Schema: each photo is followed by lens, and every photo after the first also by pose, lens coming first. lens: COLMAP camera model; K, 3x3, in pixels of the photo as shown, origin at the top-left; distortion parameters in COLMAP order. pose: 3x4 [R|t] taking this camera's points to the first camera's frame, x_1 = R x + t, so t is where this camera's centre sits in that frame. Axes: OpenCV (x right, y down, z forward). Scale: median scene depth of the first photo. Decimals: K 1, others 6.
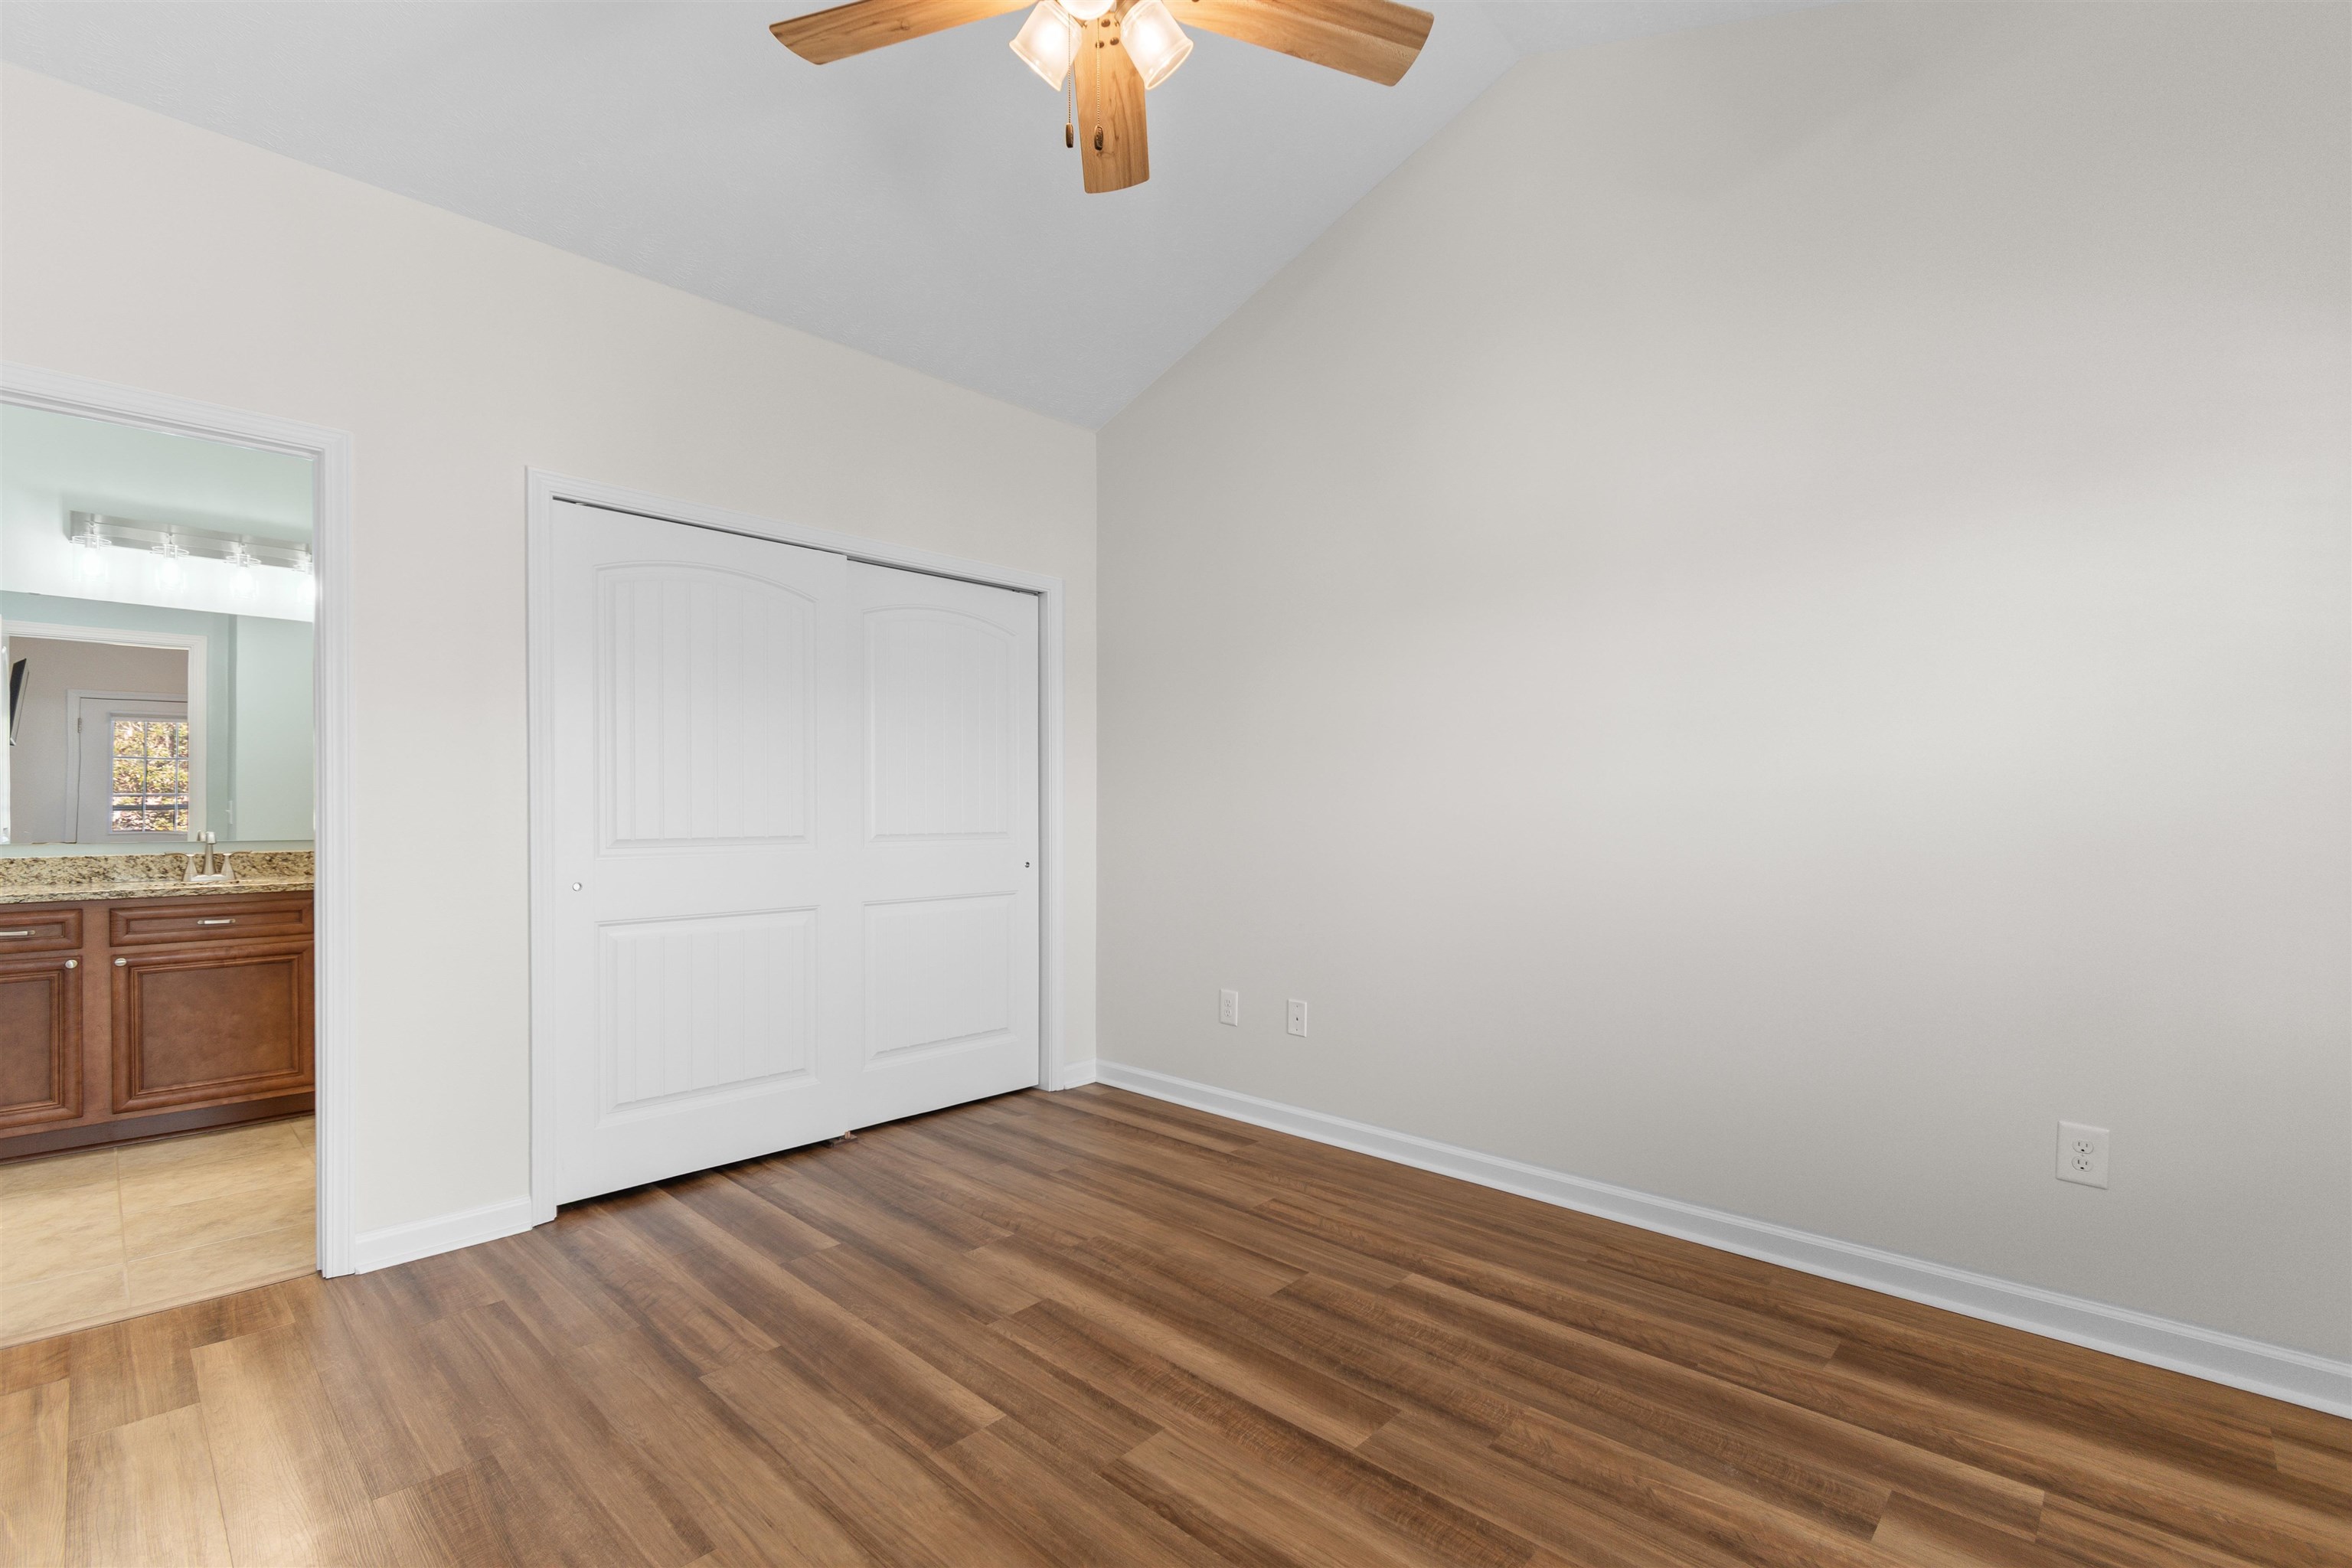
lens RADIAL K [[1054.4, 0, 1190.9], [0, 1054.4, 808.3], [0, 0, 1]] dist [0.007178, -0.002094]
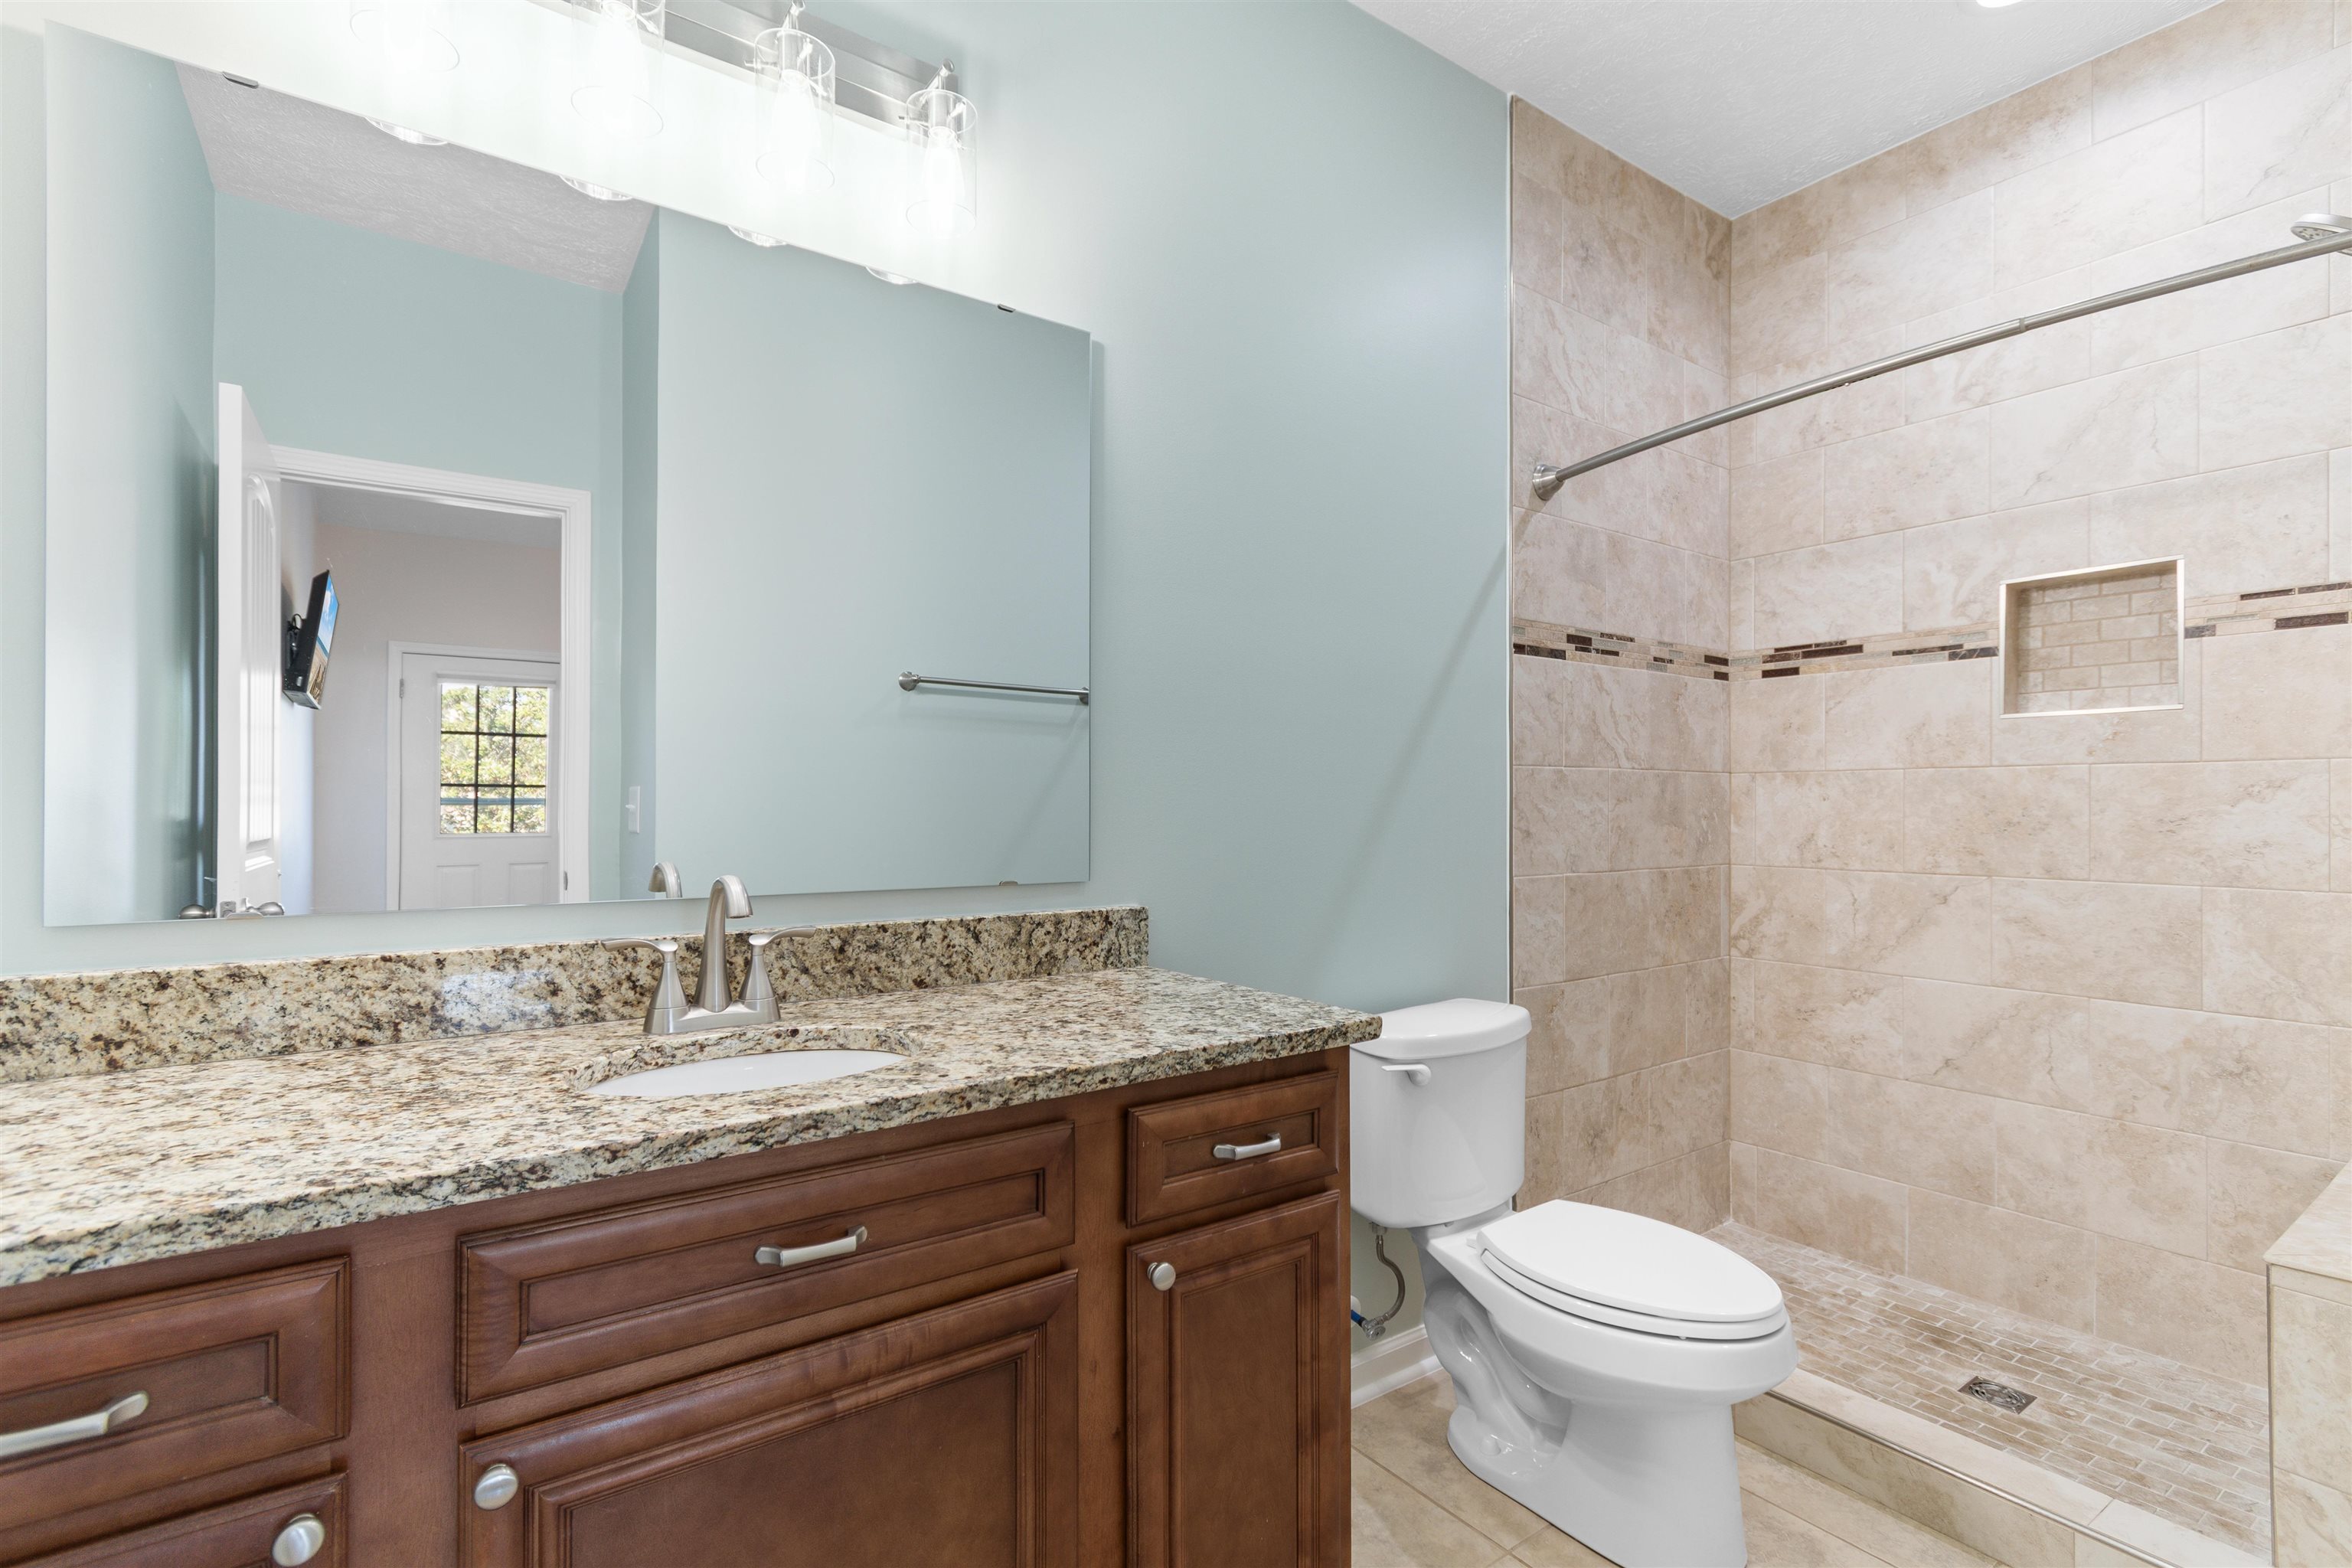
lens RADIAL K [[1054.4, 0, 1179.3], [0, 1054.4, 794.3], [0, 0, 1]] dist [0.007178, -0.002094]
pose [[0.983722, -0.000354, -0.179699, -0.778588], [-0.001387, 0.999953, -0.009564, 0.001253], [0.179694, 0.009658, 0.983675, 0.756808]]
